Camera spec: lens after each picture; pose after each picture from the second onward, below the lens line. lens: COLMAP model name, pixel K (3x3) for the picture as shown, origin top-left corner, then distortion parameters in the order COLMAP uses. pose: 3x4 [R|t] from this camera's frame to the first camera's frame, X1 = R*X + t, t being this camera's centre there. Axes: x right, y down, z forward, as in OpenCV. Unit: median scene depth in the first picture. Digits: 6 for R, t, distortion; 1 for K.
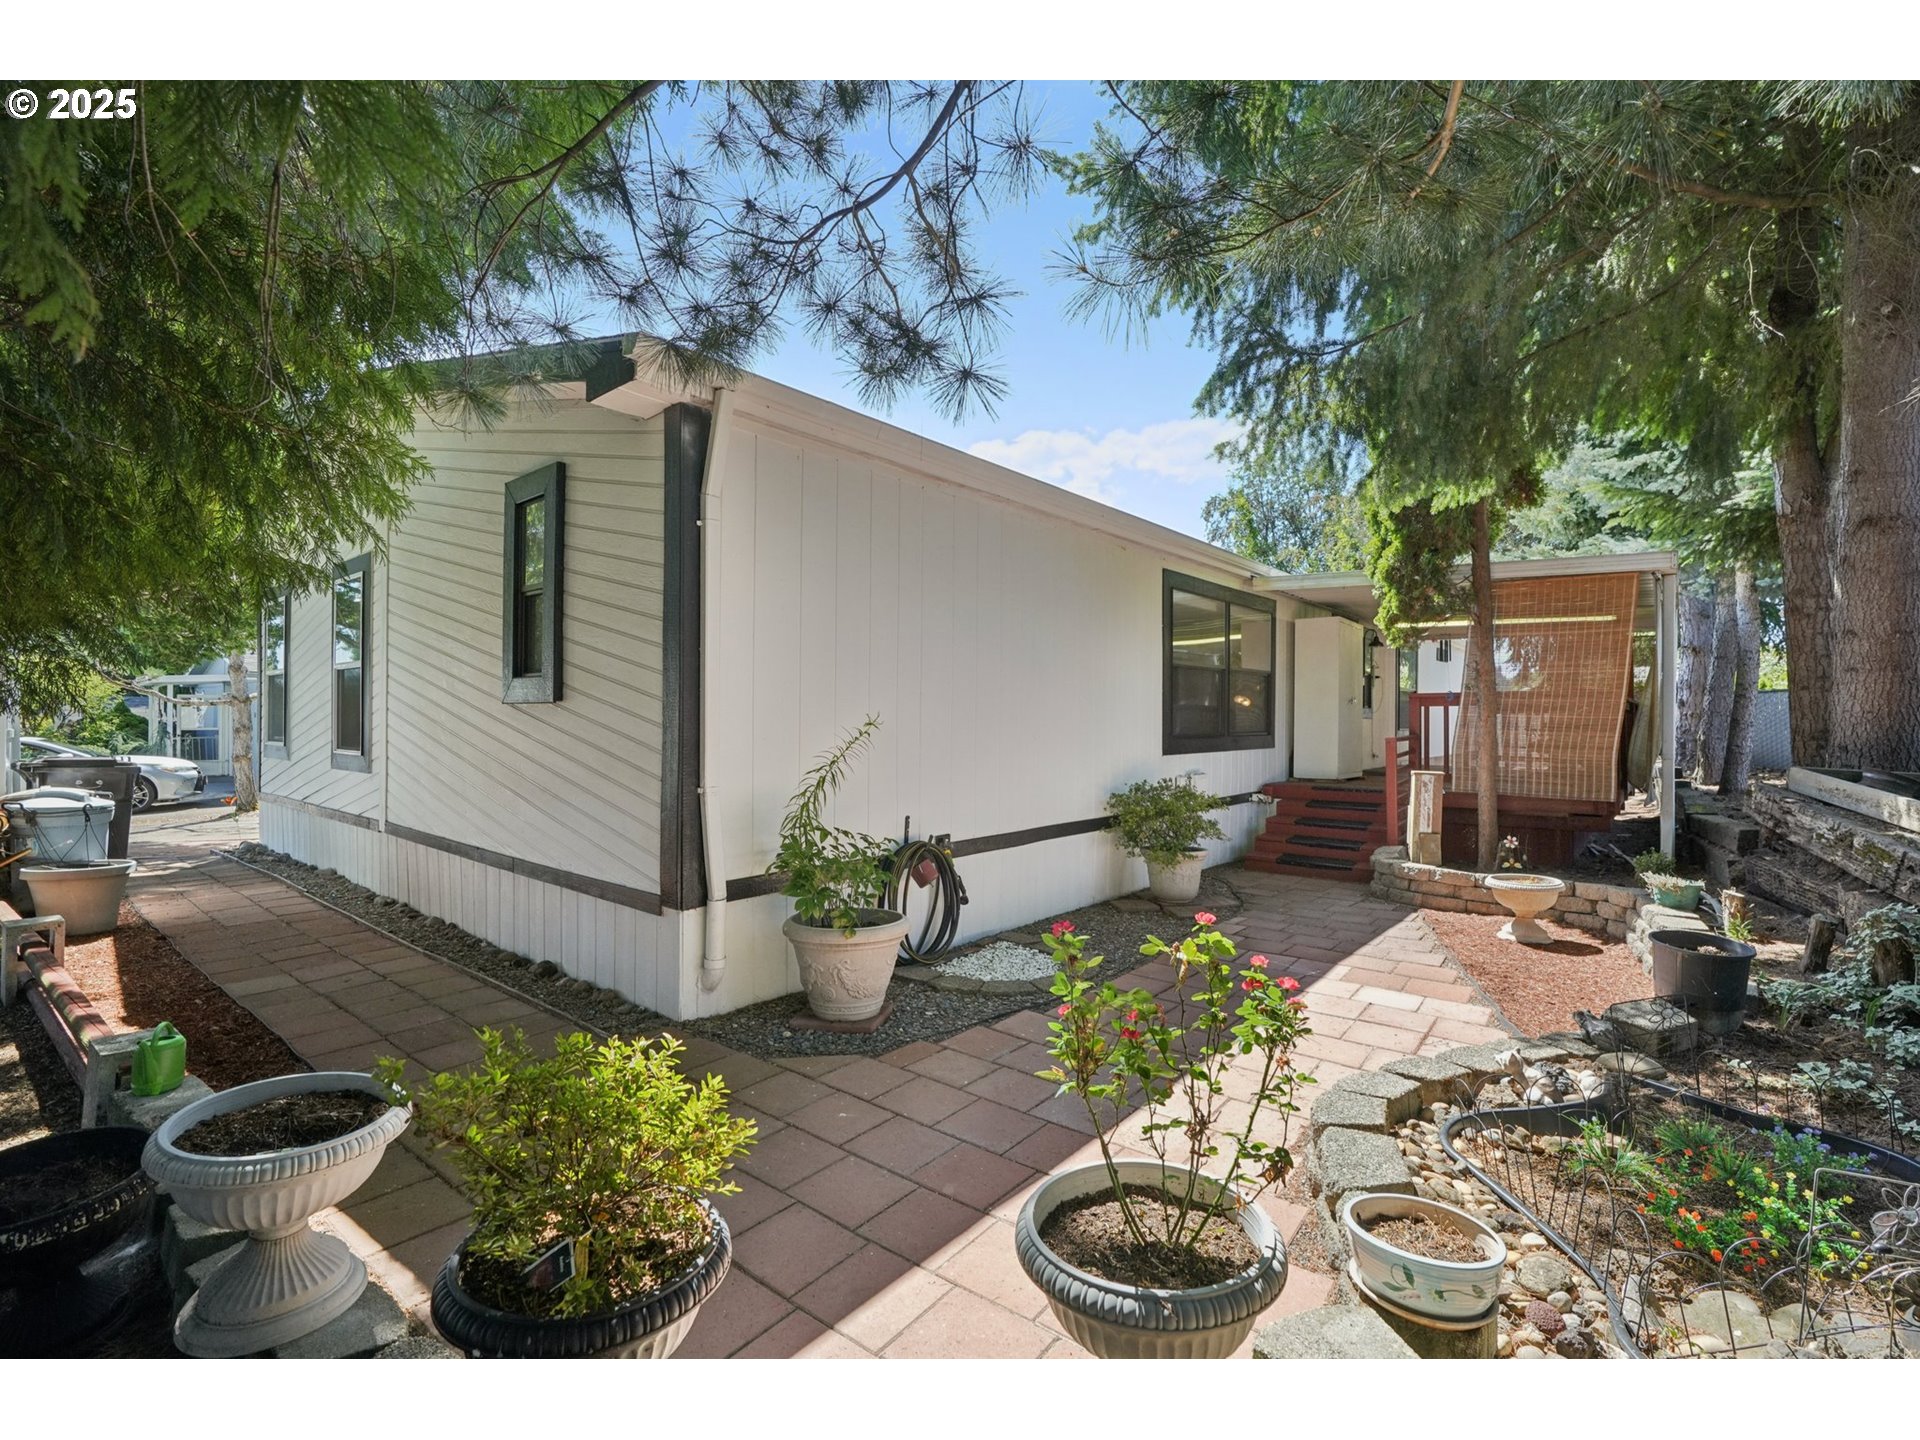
lens RADIAL K [[870.0, 0, 968.4], [0, 870.0, 717.7], [0, 0, 1]] dist [-0.015388, 0.000346]
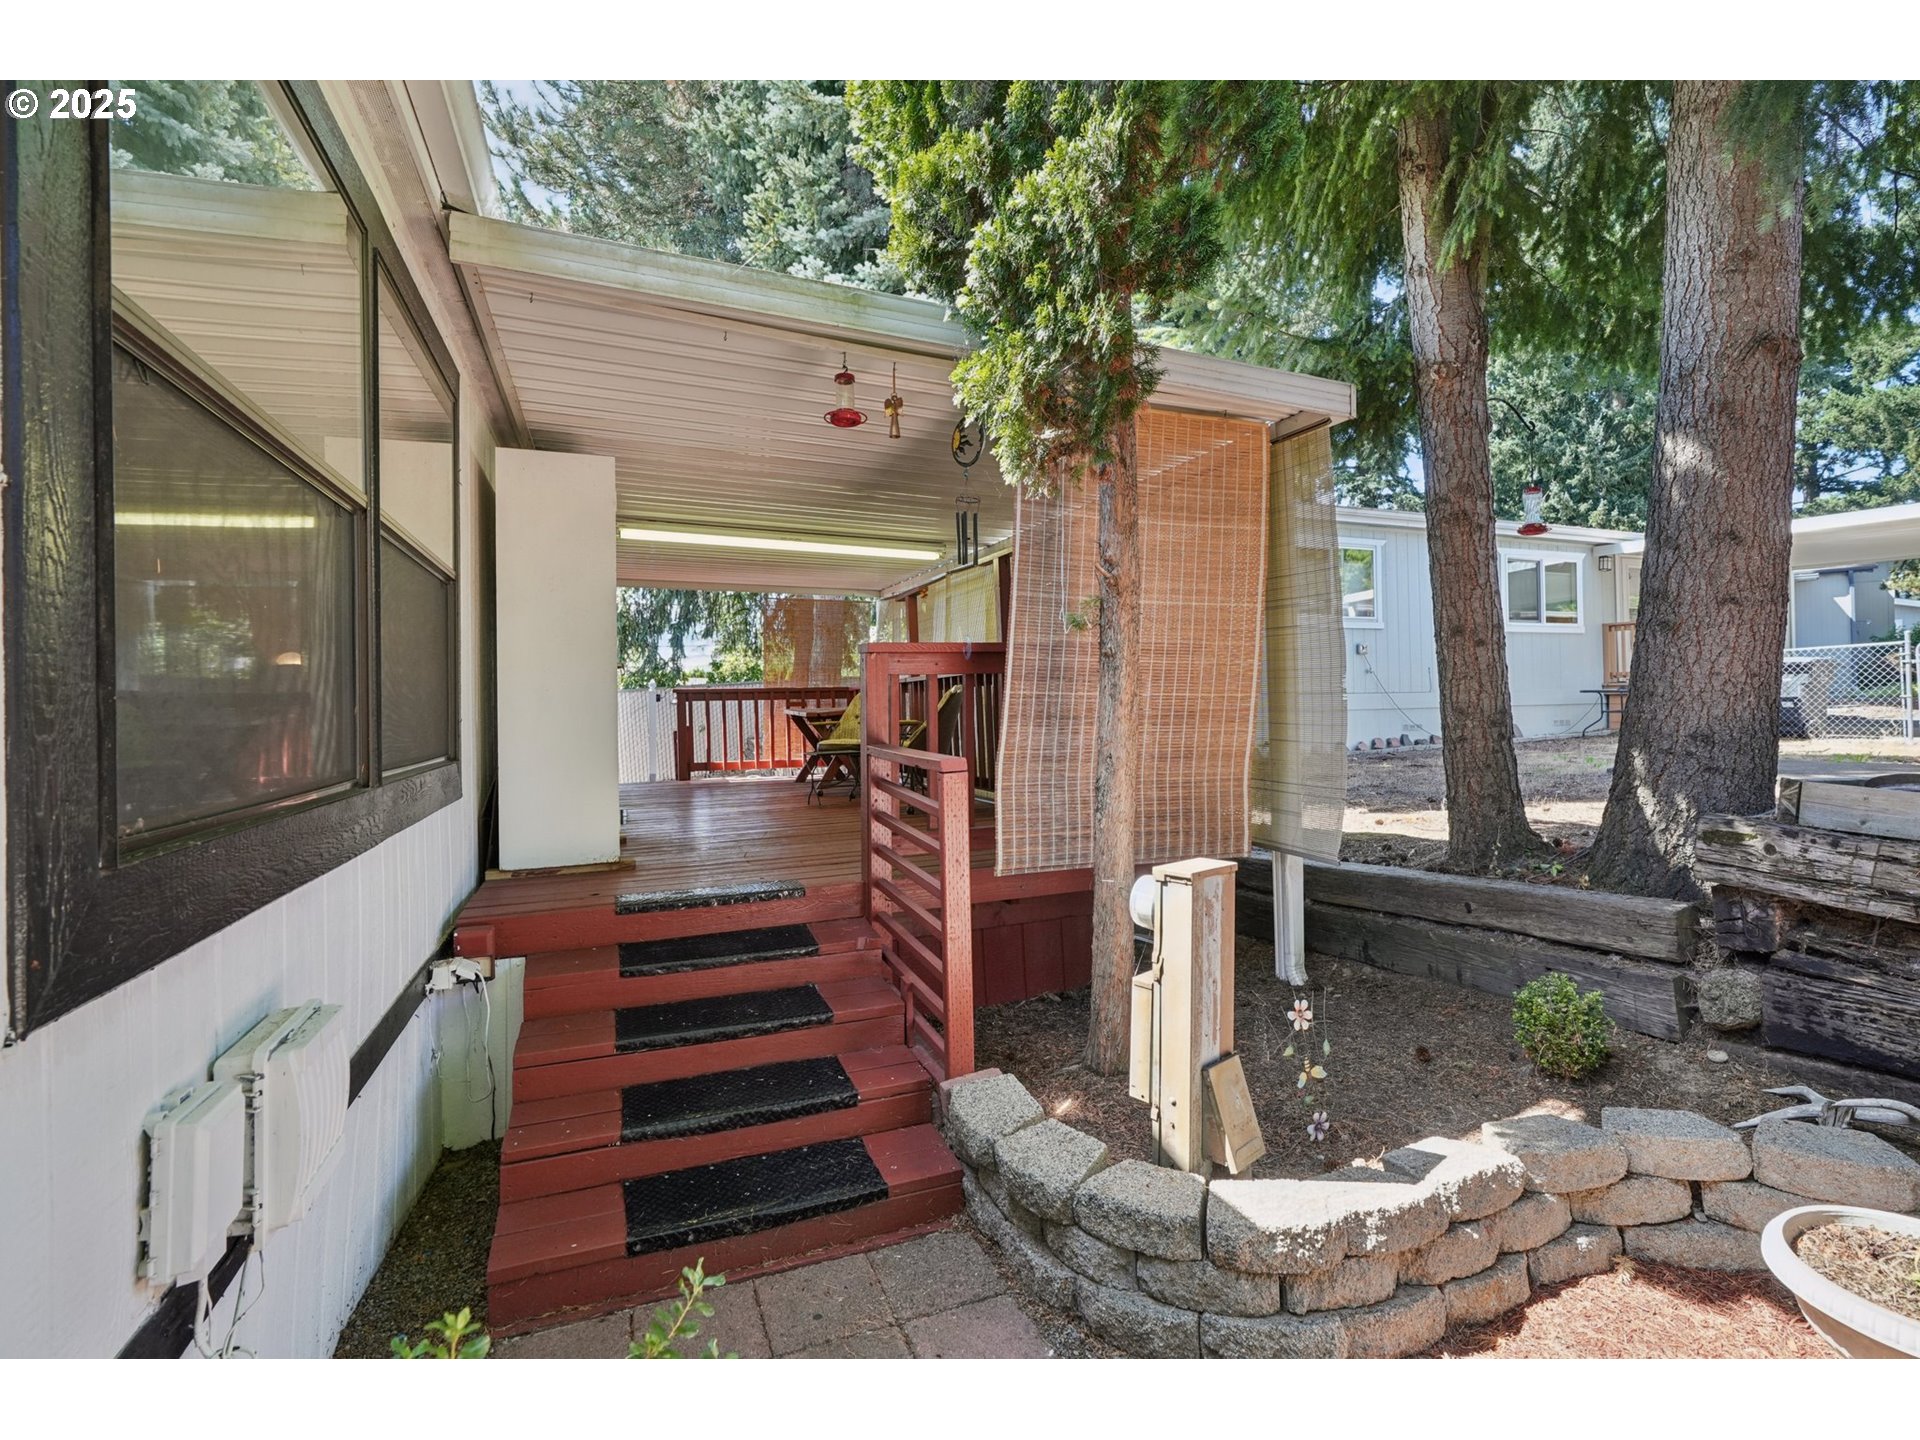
lens RADIAL K [[870.0, 0, 968.4], [0, 870.0, 717.7], [0, 0, 1]] dist [-0.015388, 0.000346]
pose [[0.489895, -0.026434, 0.871381, 0.235405], [0.018614, 0.999629, 0.019860, 0.001212], [-0.871583, 0.006491, 0.490205, 1.002465]]
